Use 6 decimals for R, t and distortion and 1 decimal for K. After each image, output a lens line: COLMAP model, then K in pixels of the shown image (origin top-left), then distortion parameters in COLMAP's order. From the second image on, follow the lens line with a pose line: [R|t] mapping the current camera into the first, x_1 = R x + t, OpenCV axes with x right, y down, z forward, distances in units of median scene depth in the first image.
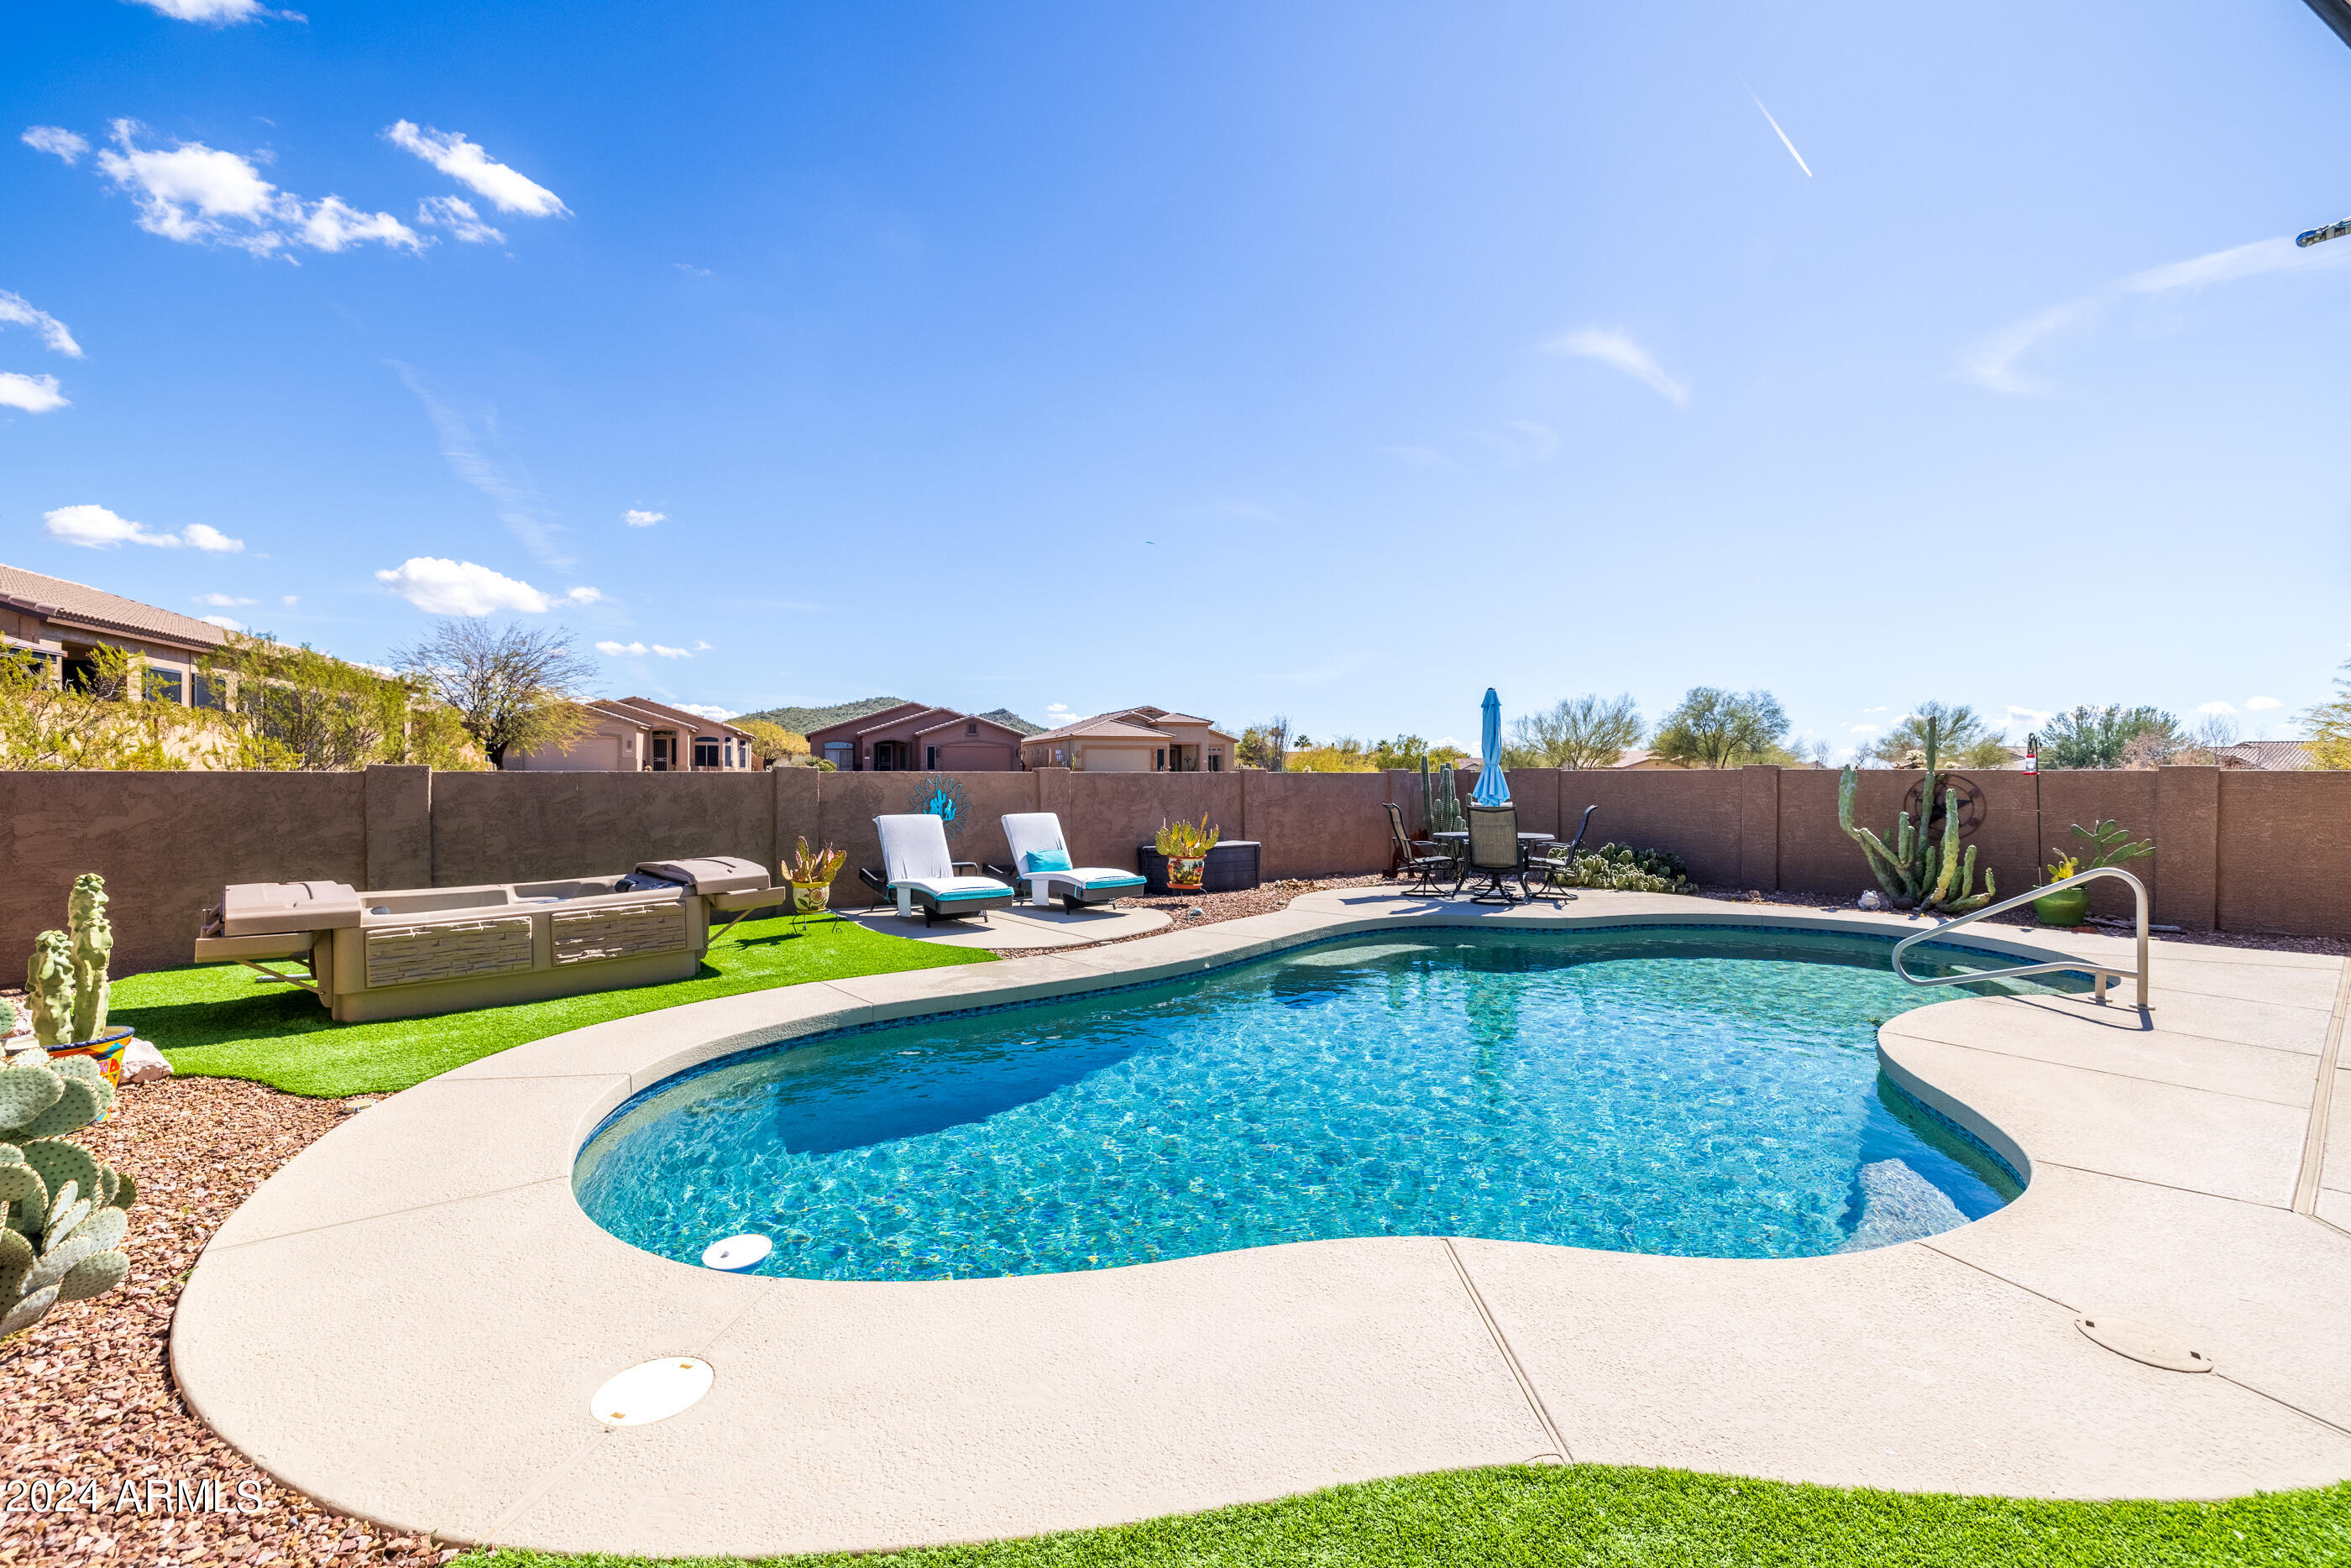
lens RADIAL K [[990.9, 0, 1181.2], [0, 990.9, 779.5], [0, 0, 1]] dist [0.001446, 0.000132]
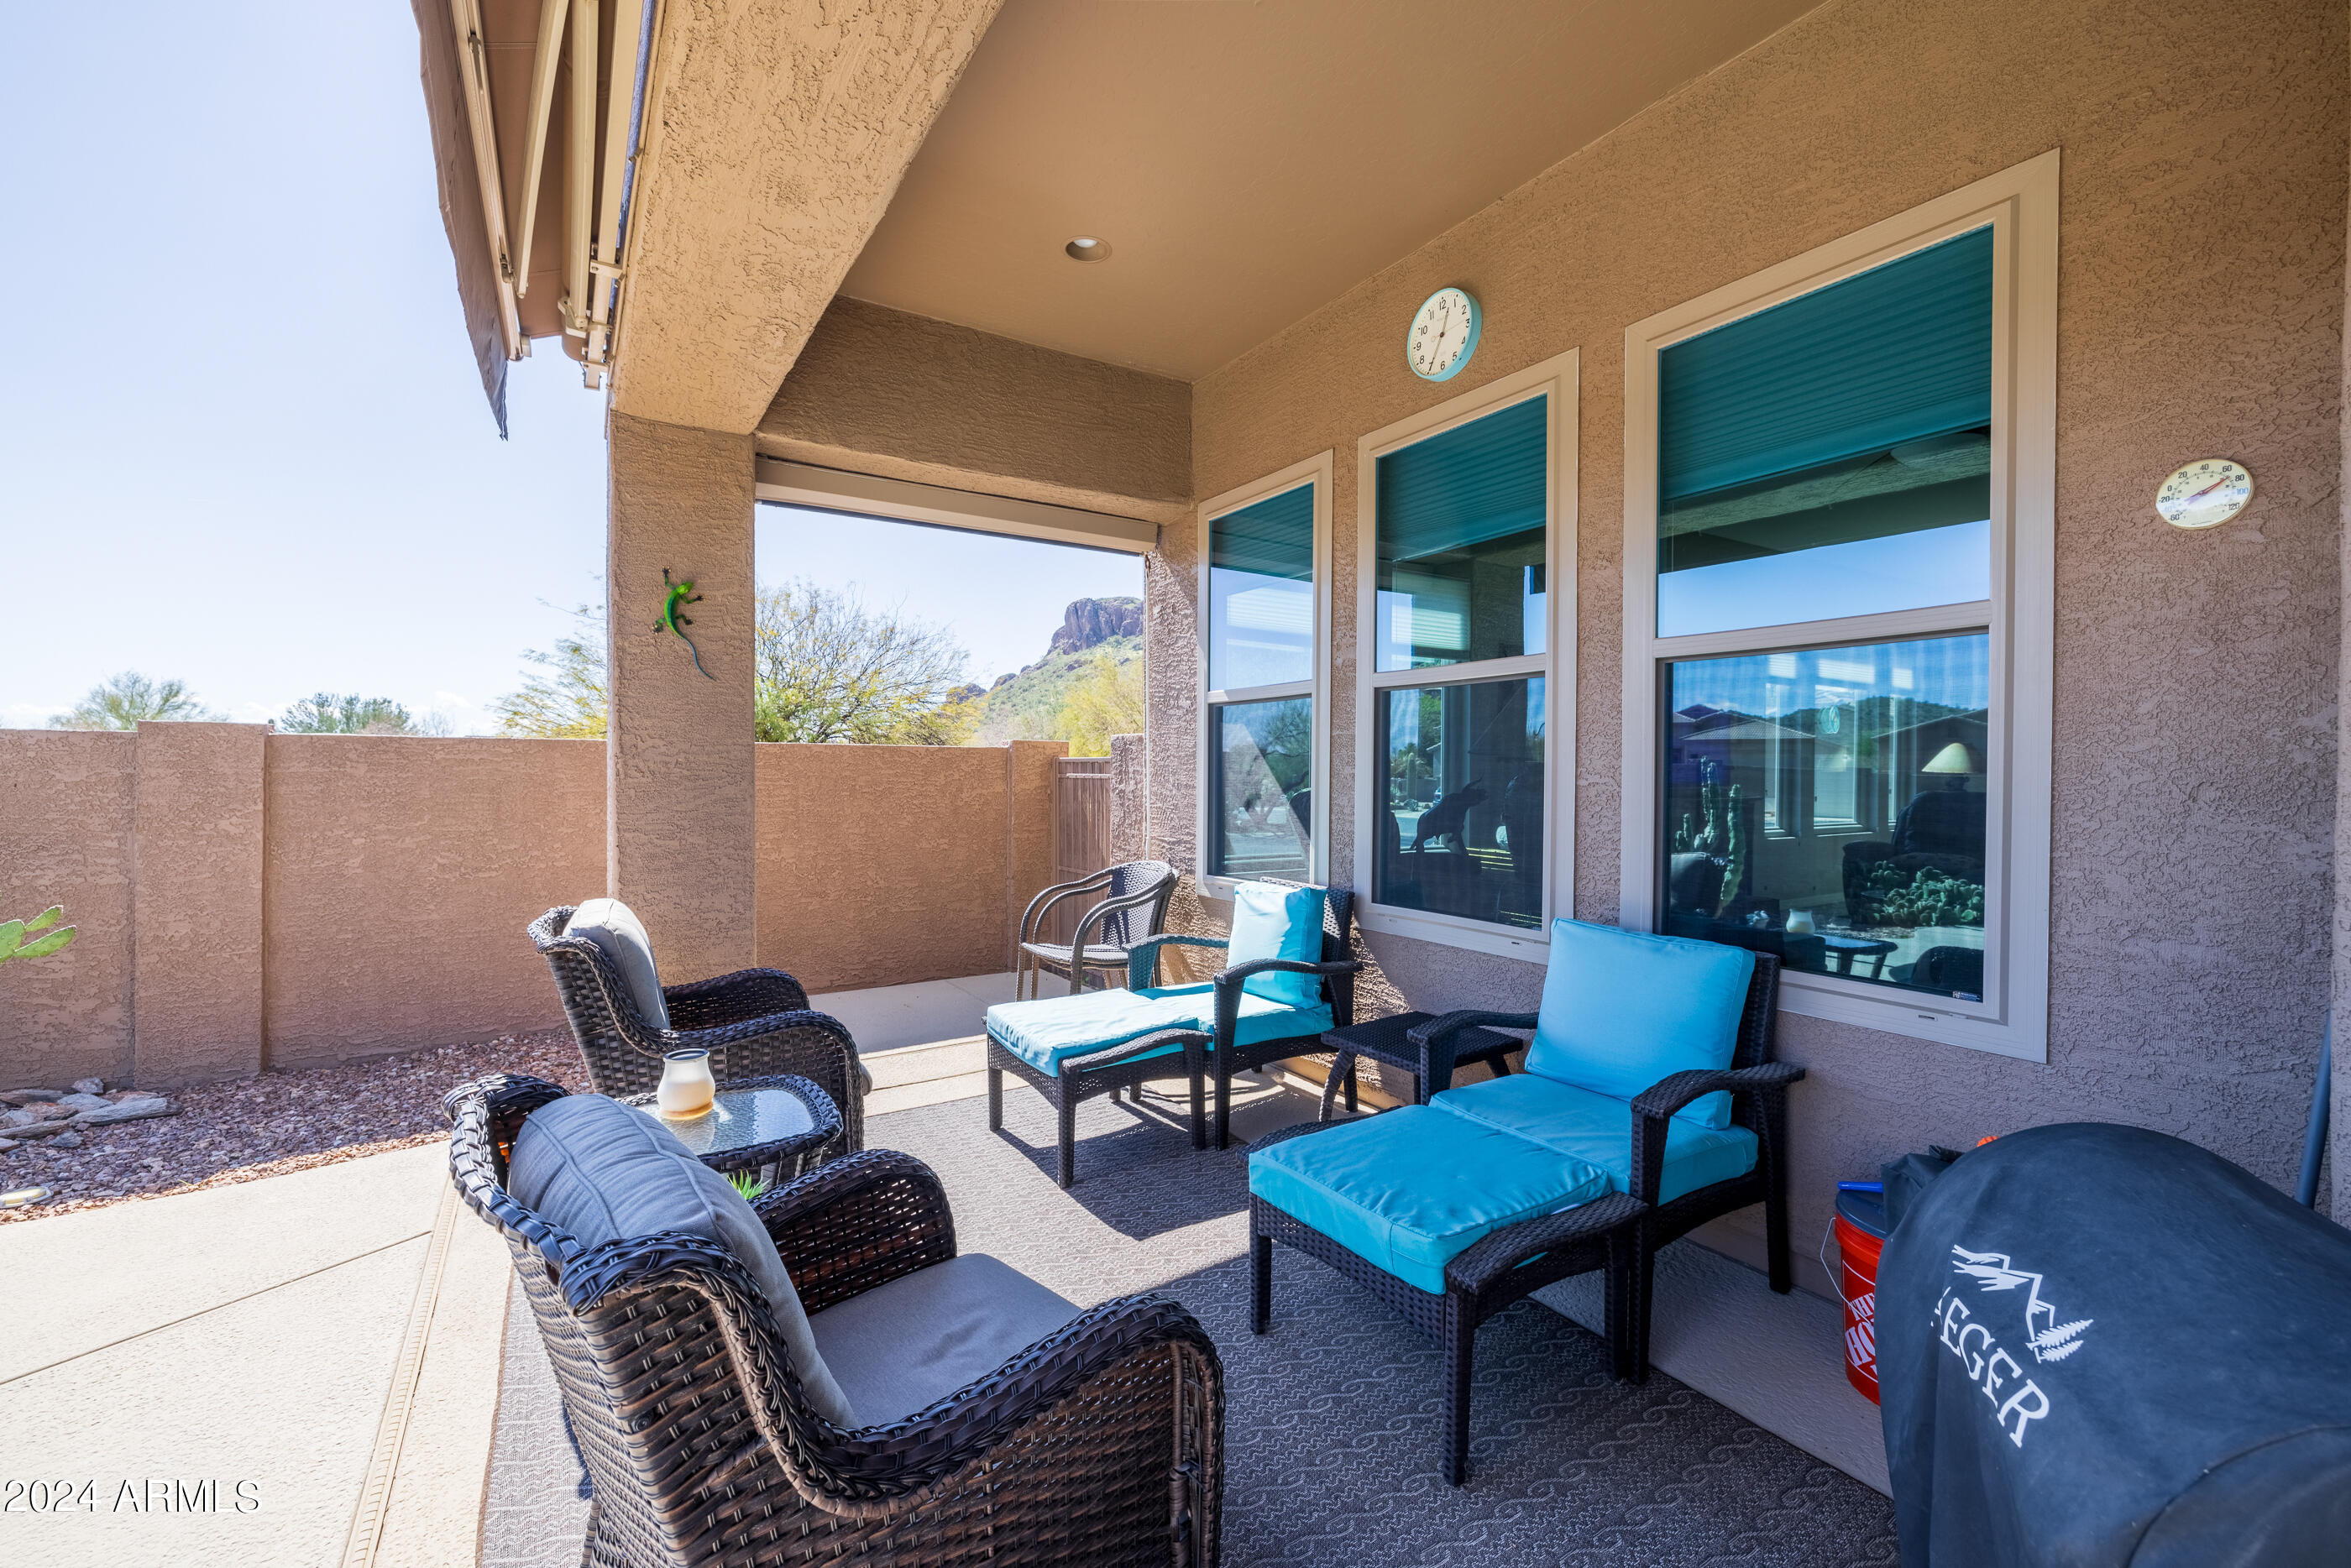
lens RADIAL K [[990.9, 0, 1177.2], [0, 990.9, 779.5], [0, 0, 1]] dist [0.001446, 0.000132]
pose [[0.134333, -0.011623, 0.990868, 0.614147], [0.002921, 0.999932, 0.011333, 0.008507], [-0.990932, 0.001372, 0.134357, 0.490104]]
